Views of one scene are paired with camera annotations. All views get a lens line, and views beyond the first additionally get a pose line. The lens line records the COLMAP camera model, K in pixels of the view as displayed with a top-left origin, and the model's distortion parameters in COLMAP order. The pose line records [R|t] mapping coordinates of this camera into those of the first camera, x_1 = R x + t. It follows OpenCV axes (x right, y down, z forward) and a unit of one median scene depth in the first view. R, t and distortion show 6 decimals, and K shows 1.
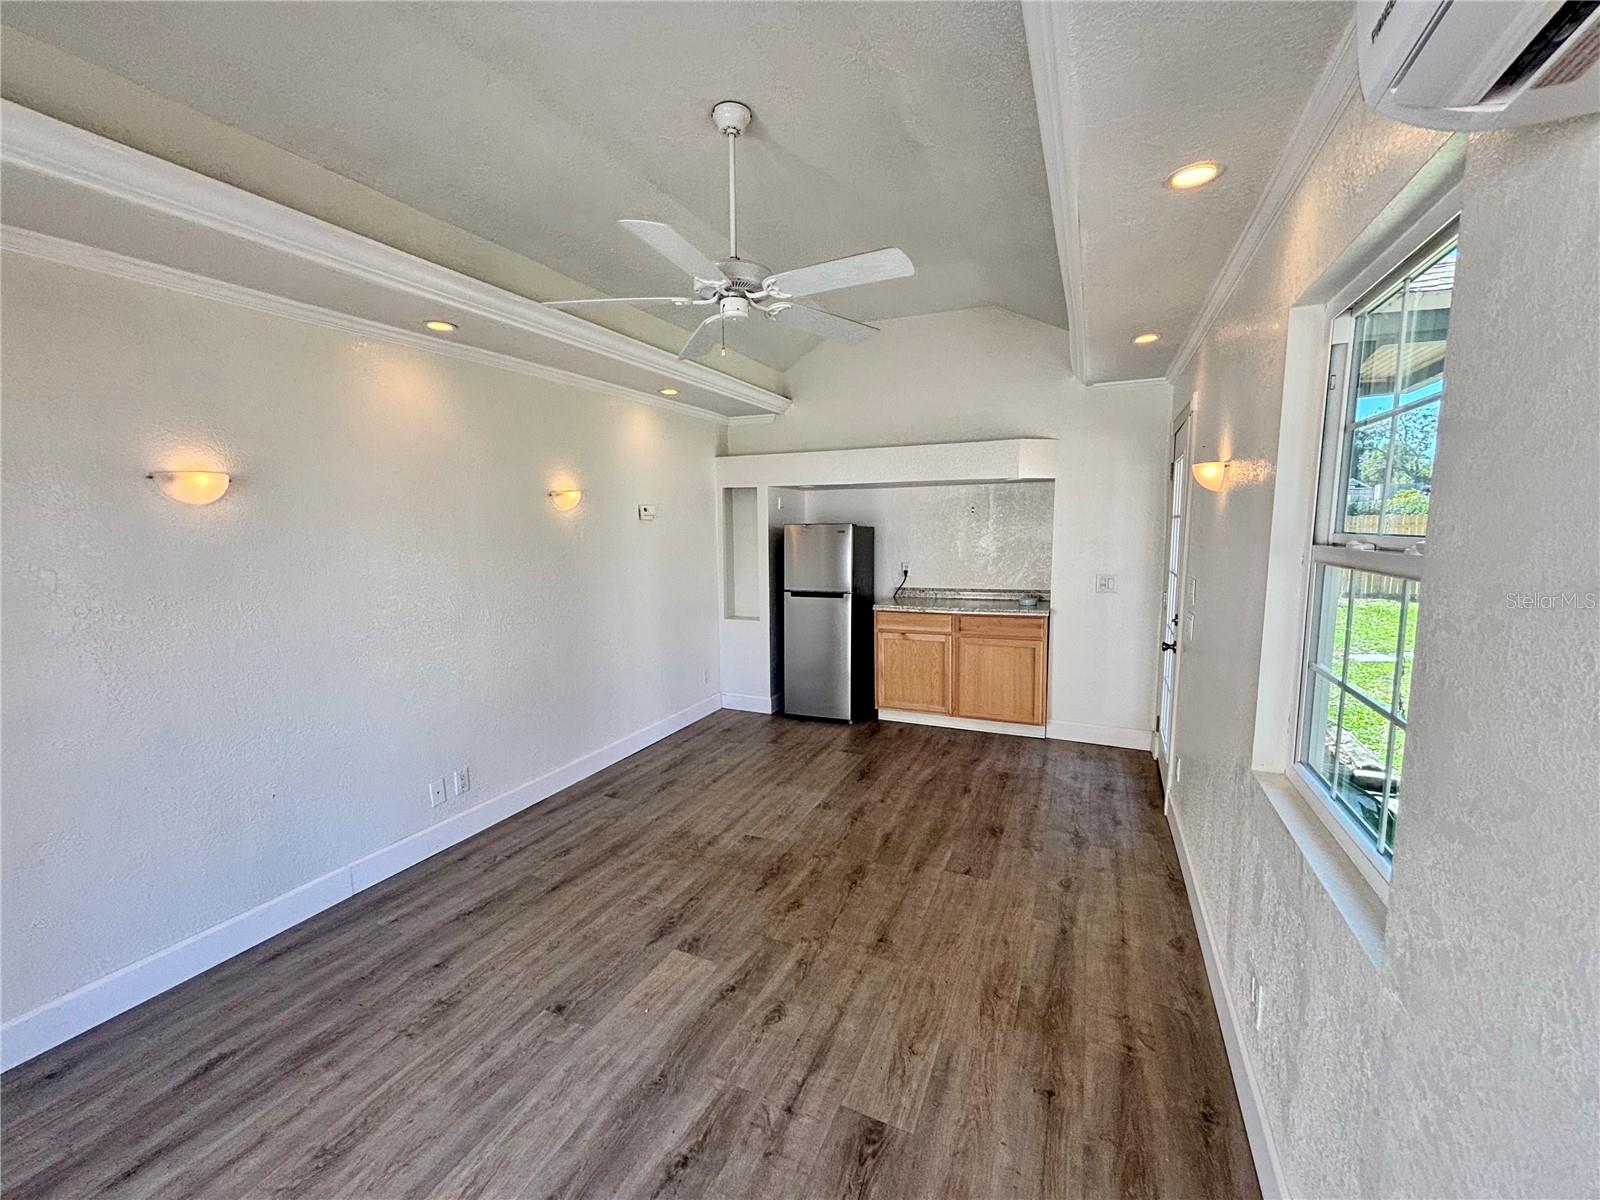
lens RADIAL K [[653.5, 0, 793.1], [0, 653.5, 599.8], [0, 0, 1]] dist [0.000826, 0.000490]
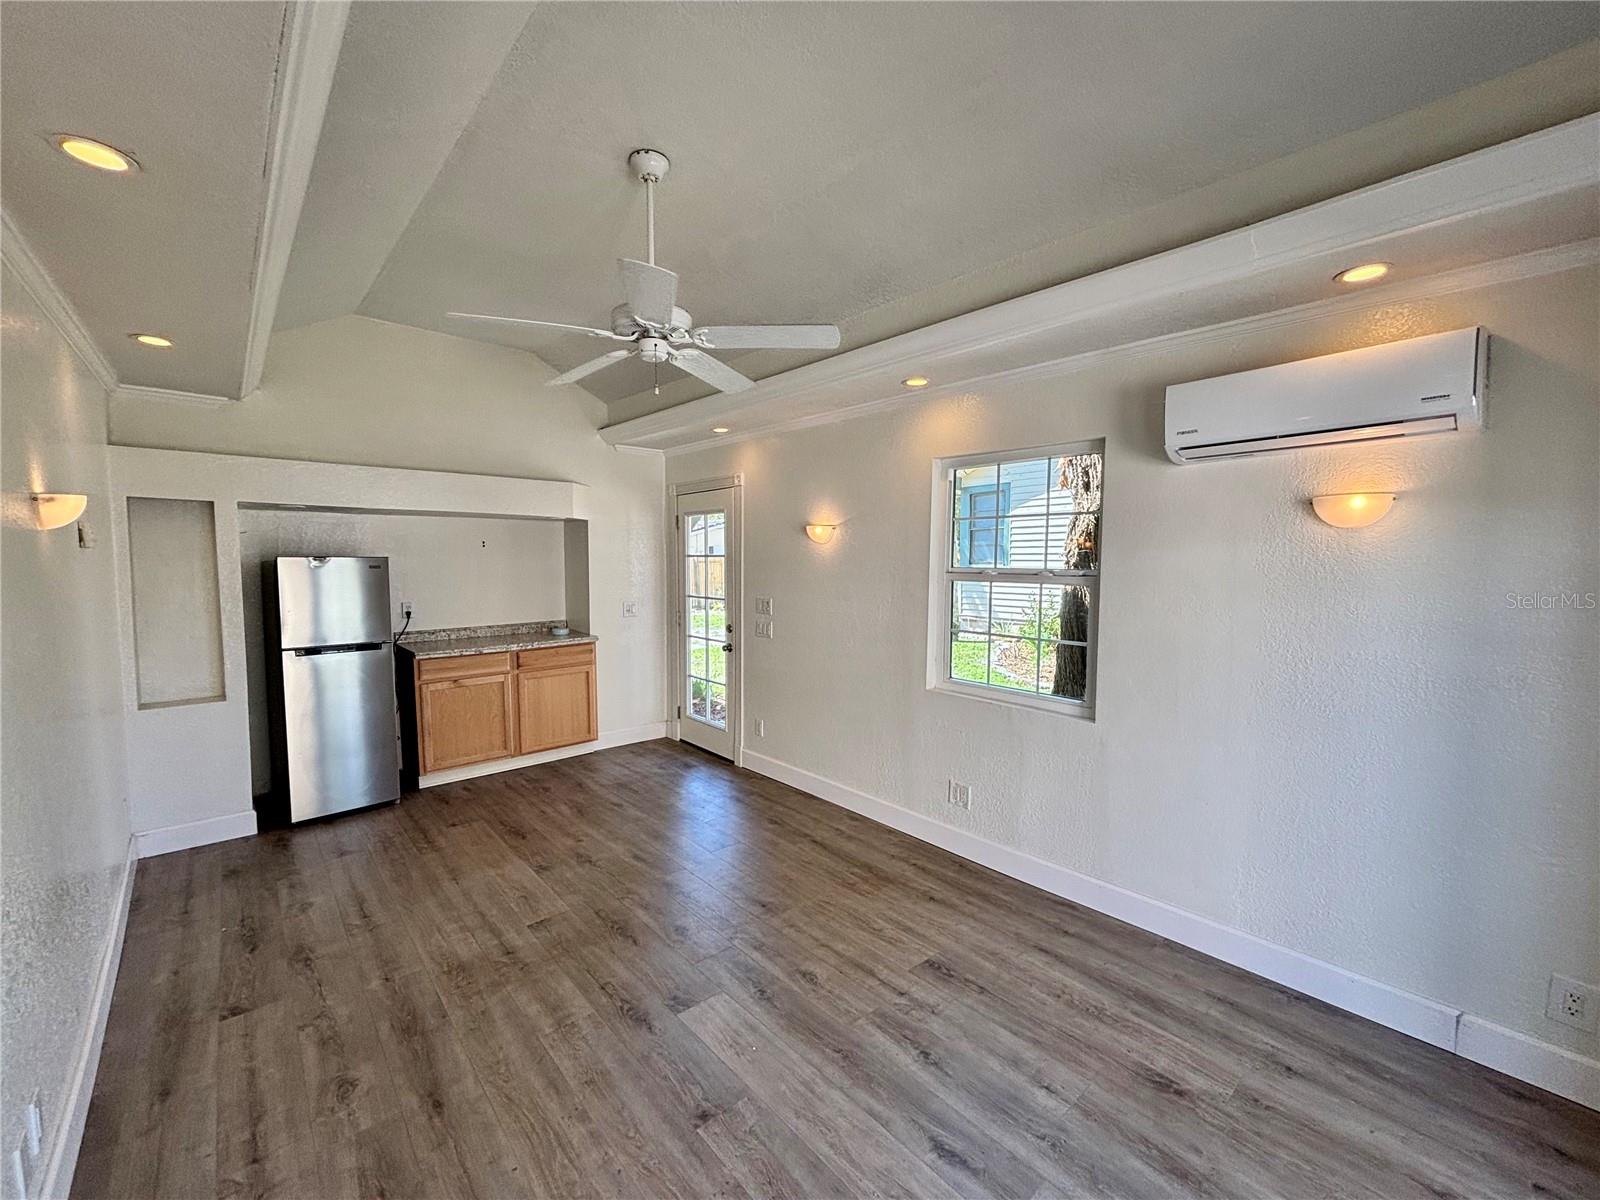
lens RADIAL K [[654.6, 0, 797.1], [0, 654.6, 609.5], [0, 0, 1]] dist [0.000670, -0.000006]
pose [[0.415236, -0.067112, 0.907235, -0.581106], [0.101720, 0.994446, 0.027006, -0.028429], [-0.904009, 0.081070, 0.419757, 0.261149]]
